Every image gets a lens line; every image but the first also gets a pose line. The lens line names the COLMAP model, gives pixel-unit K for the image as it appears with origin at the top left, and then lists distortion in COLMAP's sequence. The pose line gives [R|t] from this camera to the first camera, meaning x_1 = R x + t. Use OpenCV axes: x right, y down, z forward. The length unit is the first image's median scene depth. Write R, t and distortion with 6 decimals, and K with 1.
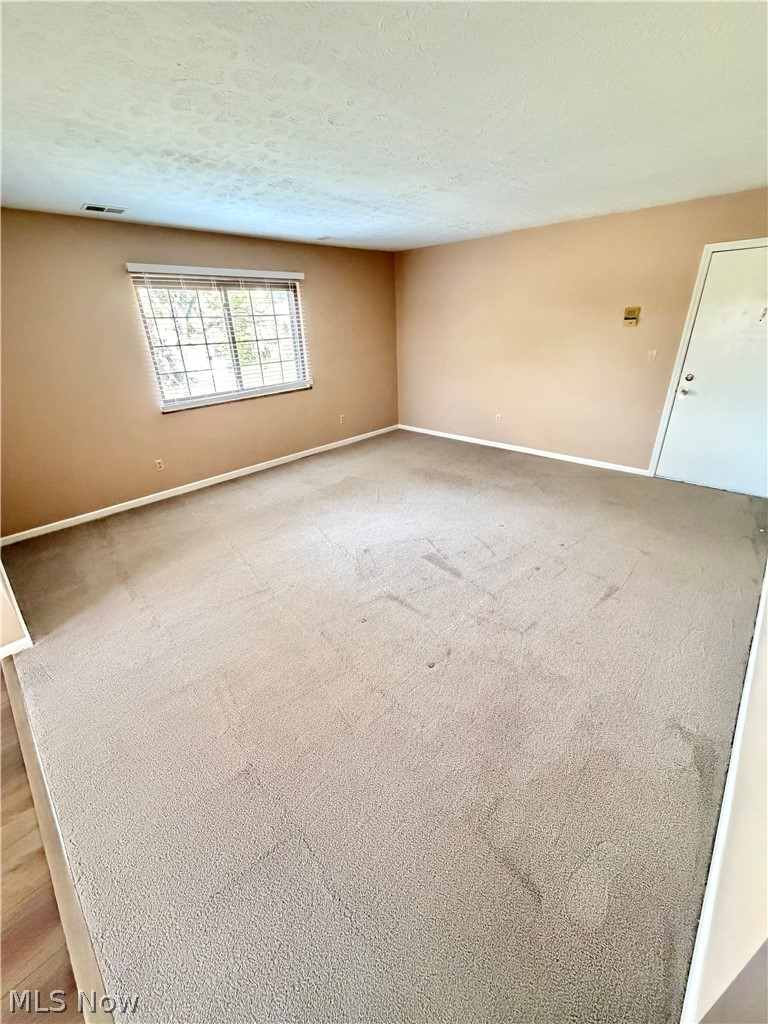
lens RADIAL K [[404.7, 0, 384.0], [0, 404.7, 512.0], [0, 0, 1]] dist [-0.000458, -0.000030]
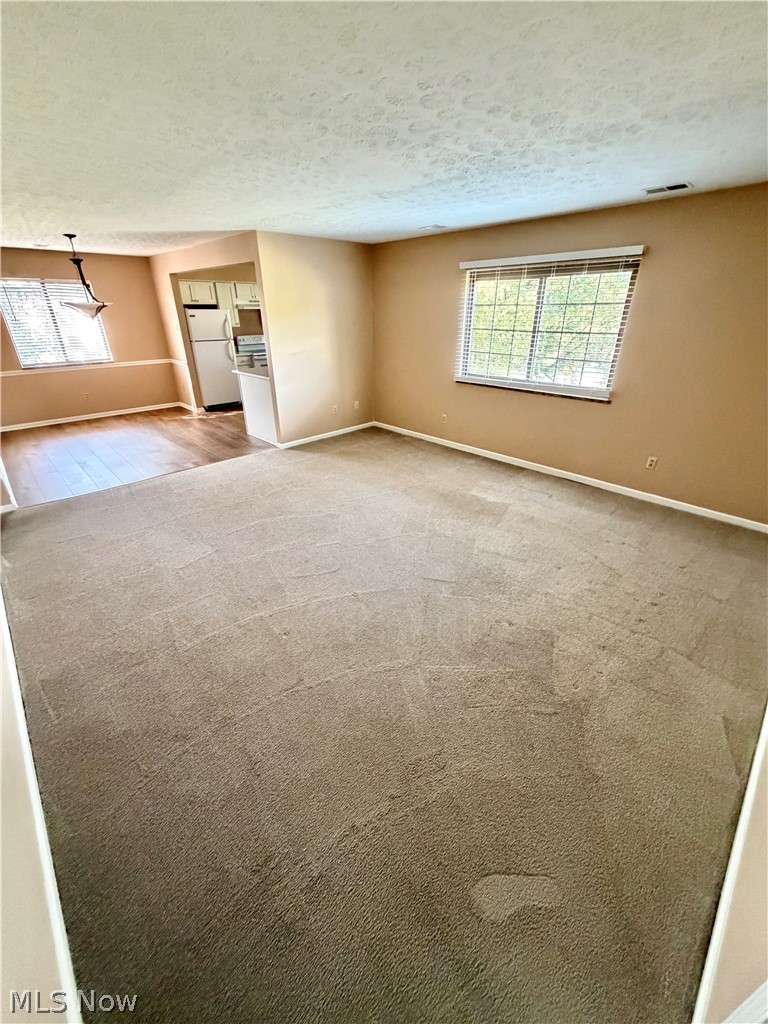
lens RADIAL K [[407.7, 0, 395.1], [0, 407.7, 509.7], [0, 0, 1]] dist [-0.002068, -0.000257]
pose [[-0.046483, 0.464074, -0.884576, 0.671330], [-0.426780, 0.791417, 0.437627, -0.350434], [0.903160, 0.397862, 0.161270, 0.679950]]
